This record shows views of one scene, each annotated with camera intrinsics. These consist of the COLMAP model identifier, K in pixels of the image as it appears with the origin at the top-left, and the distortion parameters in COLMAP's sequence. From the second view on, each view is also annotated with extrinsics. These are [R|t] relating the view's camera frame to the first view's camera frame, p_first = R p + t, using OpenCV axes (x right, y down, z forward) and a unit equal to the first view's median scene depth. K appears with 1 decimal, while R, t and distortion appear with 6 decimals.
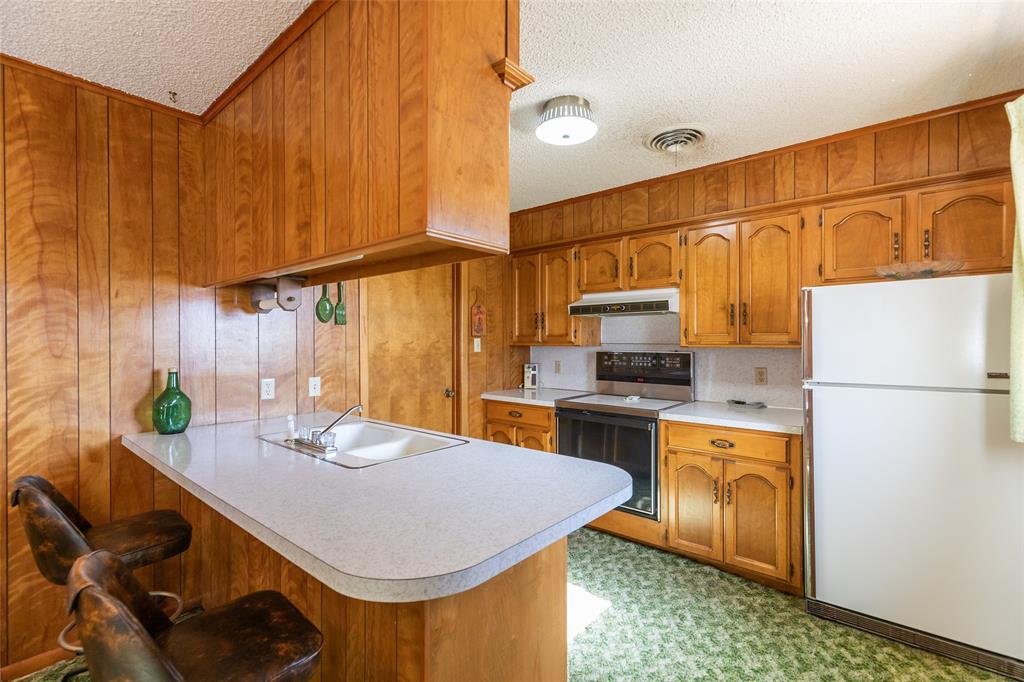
lens RADIAL K [[458.3, 0, 509.4], [0, 458.3, 342.9], [0, 0, 1]] dist [0.009418, -0.000167]
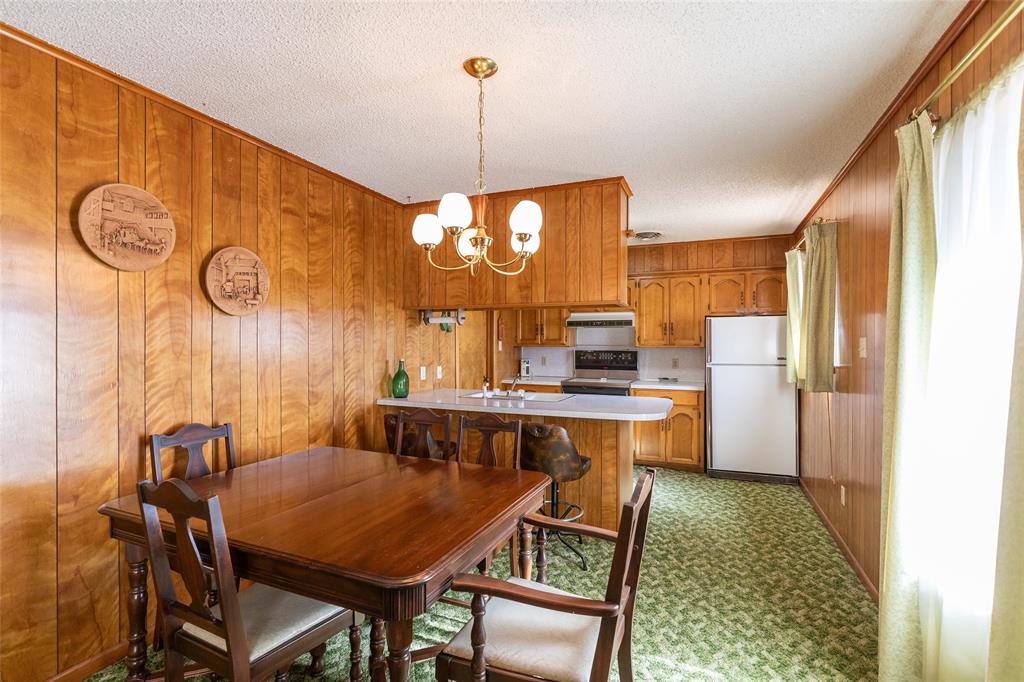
lens RADIAL K [[472.0, 0, 514.4], [0, 472.0, 346.7], [0, 0, 1]] dist [0.000471, 0.000064]
pose [[0.947311, 0.001452, 0.320313, -0.651216], [-0.002601, 0.999992, 0.003160, 0.003093], [-0.320305, -0.003826, 0.947307, -0.547547]]
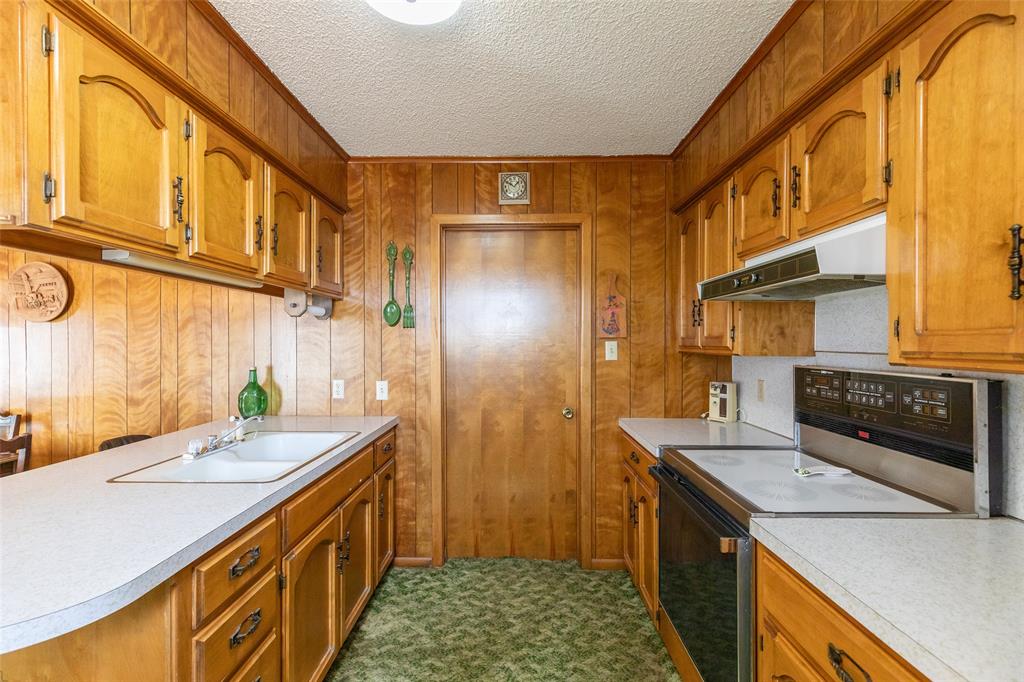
lens RADIAL K [[458.3, 0, 509.4], [0, 458.3, 342.9], [0, 0, 1]] dist [0.009418, -0.000167]
pose [[0.640619, 0.001897, -0.767857, 0.490288], [-0.003350, 0.999994, -0.000324, -0.008494], [0.767852, 0.002780, 0.640622, 0.539253]]
